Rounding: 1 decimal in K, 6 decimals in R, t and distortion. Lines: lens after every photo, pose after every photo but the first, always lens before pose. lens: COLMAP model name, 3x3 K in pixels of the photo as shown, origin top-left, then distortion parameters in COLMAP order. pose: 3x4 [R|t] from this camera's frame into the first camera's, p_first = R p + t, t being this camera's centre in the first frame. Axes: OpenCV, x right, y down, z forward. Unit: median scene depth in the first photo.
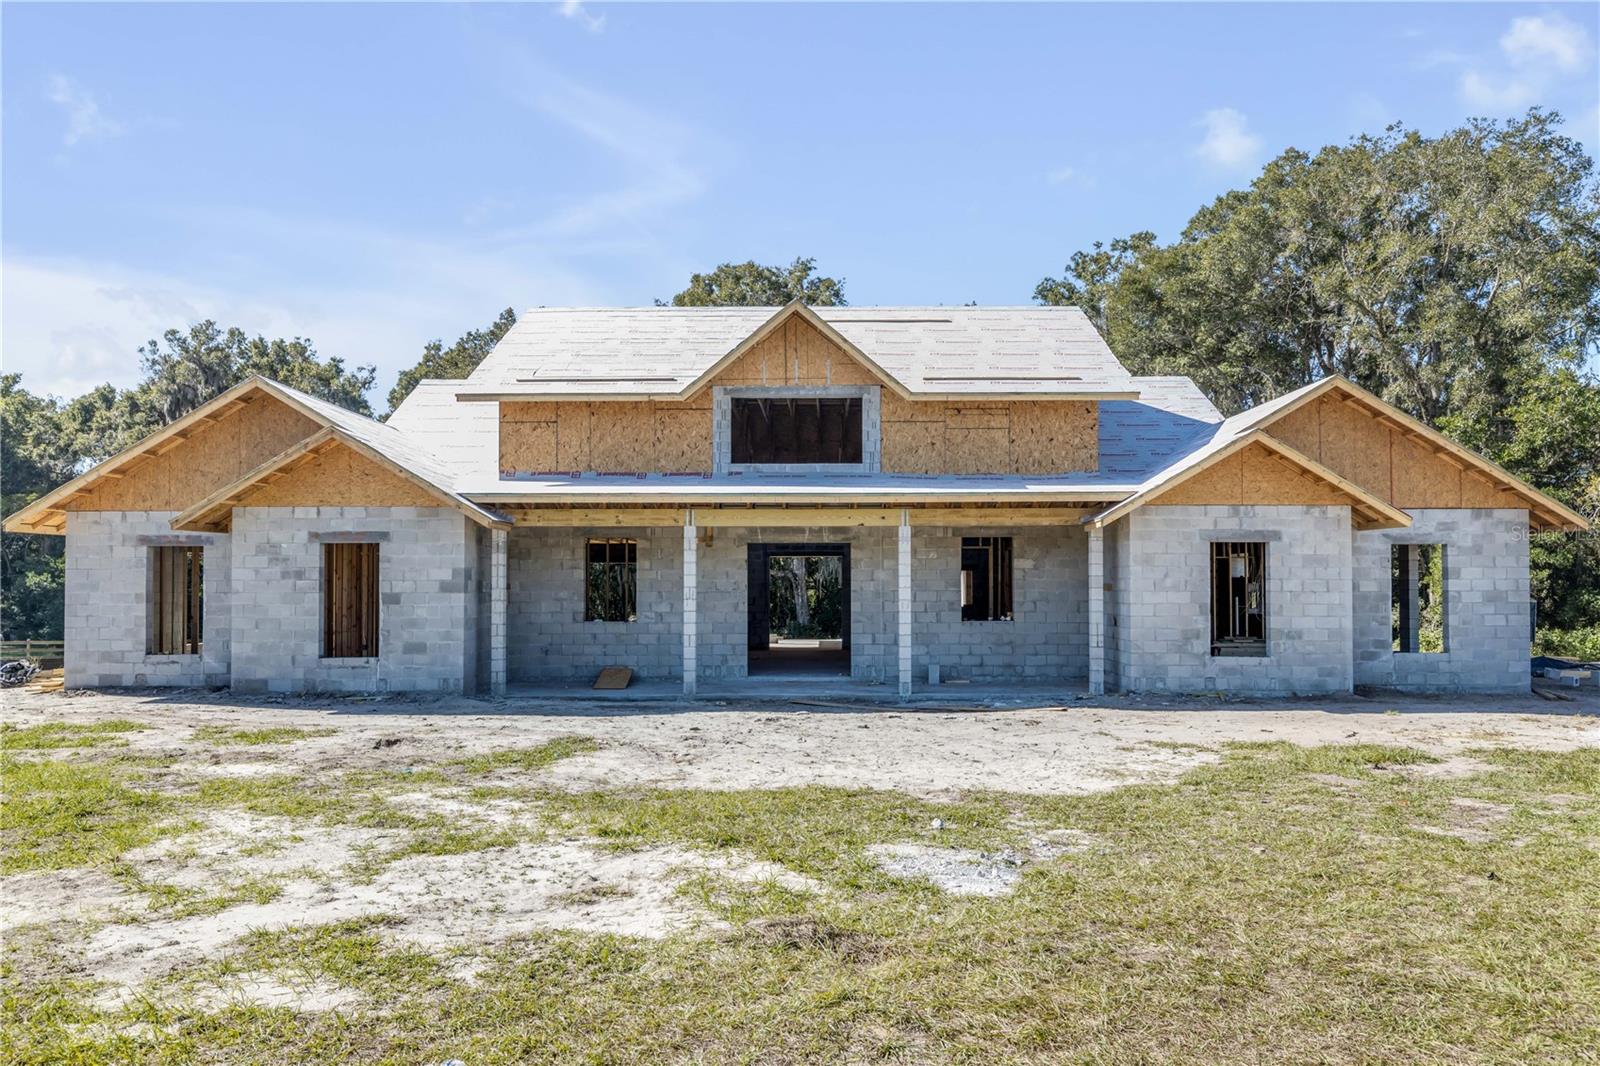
lens RADIAL K [[1113.8, 0, 801.7], [0, 1113.8, 555.4], [0, 0, 1]] dist [-0.011665, 0.007125]
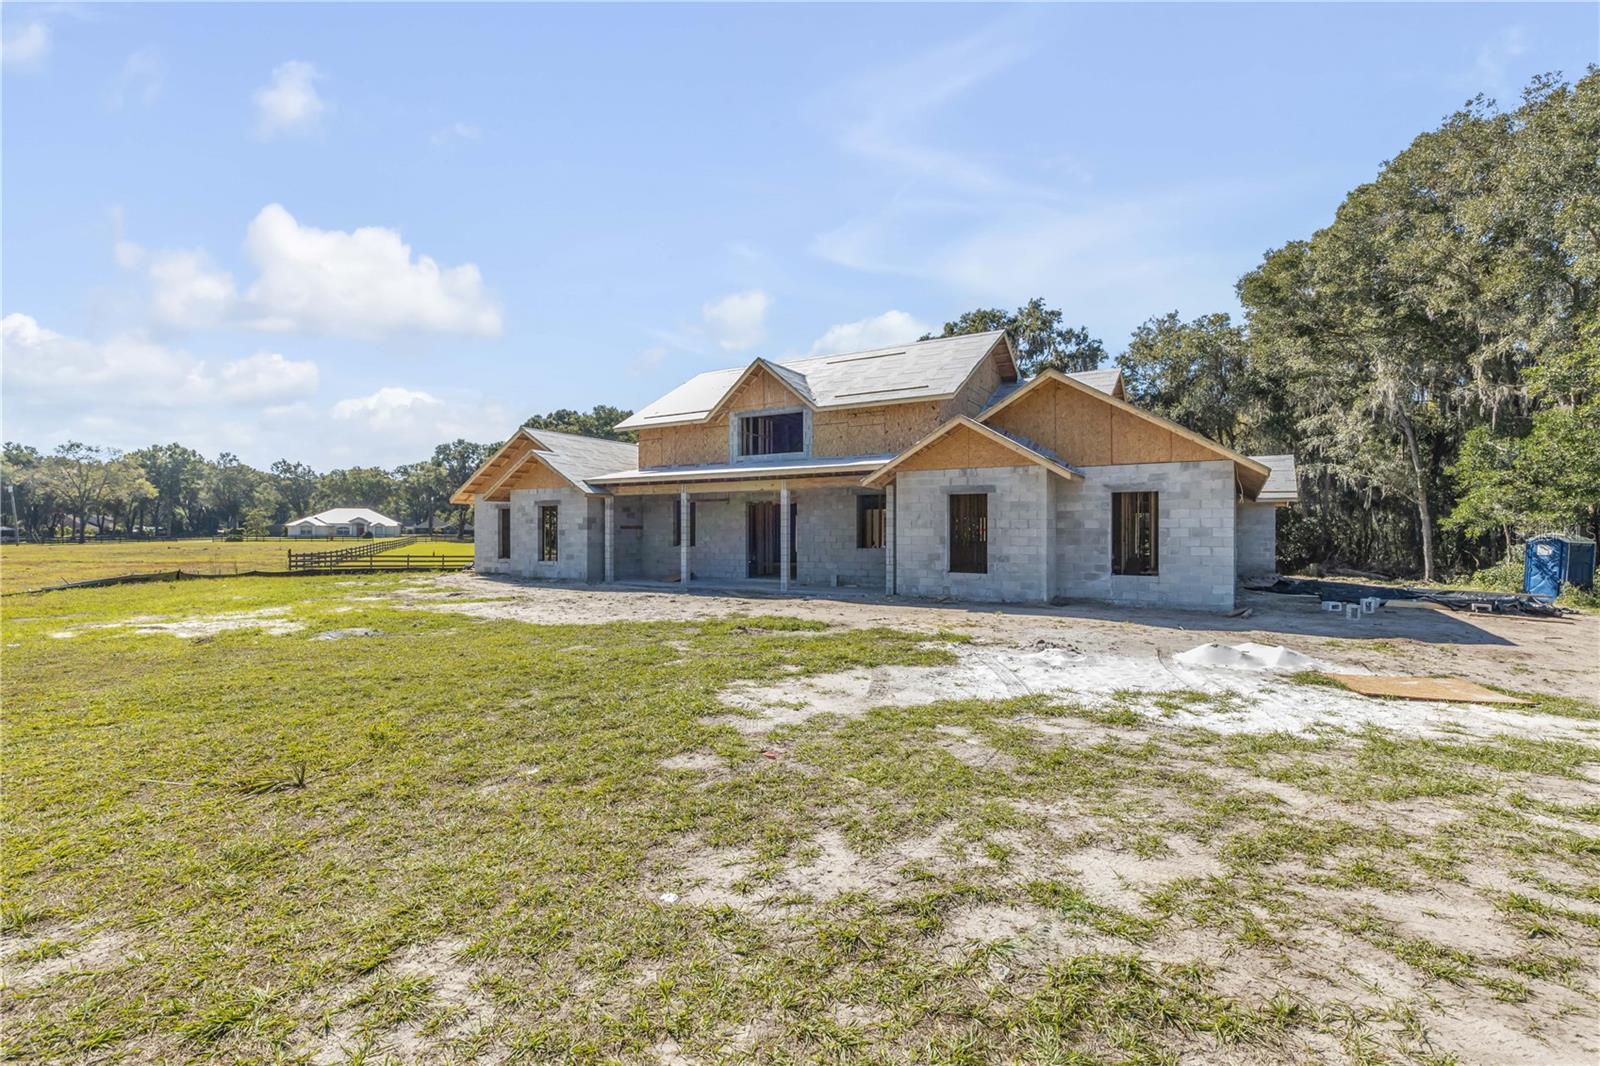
lens RADIAL K [[751.1, 0, 777.0], [0, 751.1, 532.7], [0, 0, 1]] dist [-0.000258, -0.000042]
pose [[0.848379, 0.000720, -0.529389, 0.681578], [0.012916, 0.999673, 0.022058, 0.013292], [0.529232, -0.025552, 0.848092, 0.039196]]
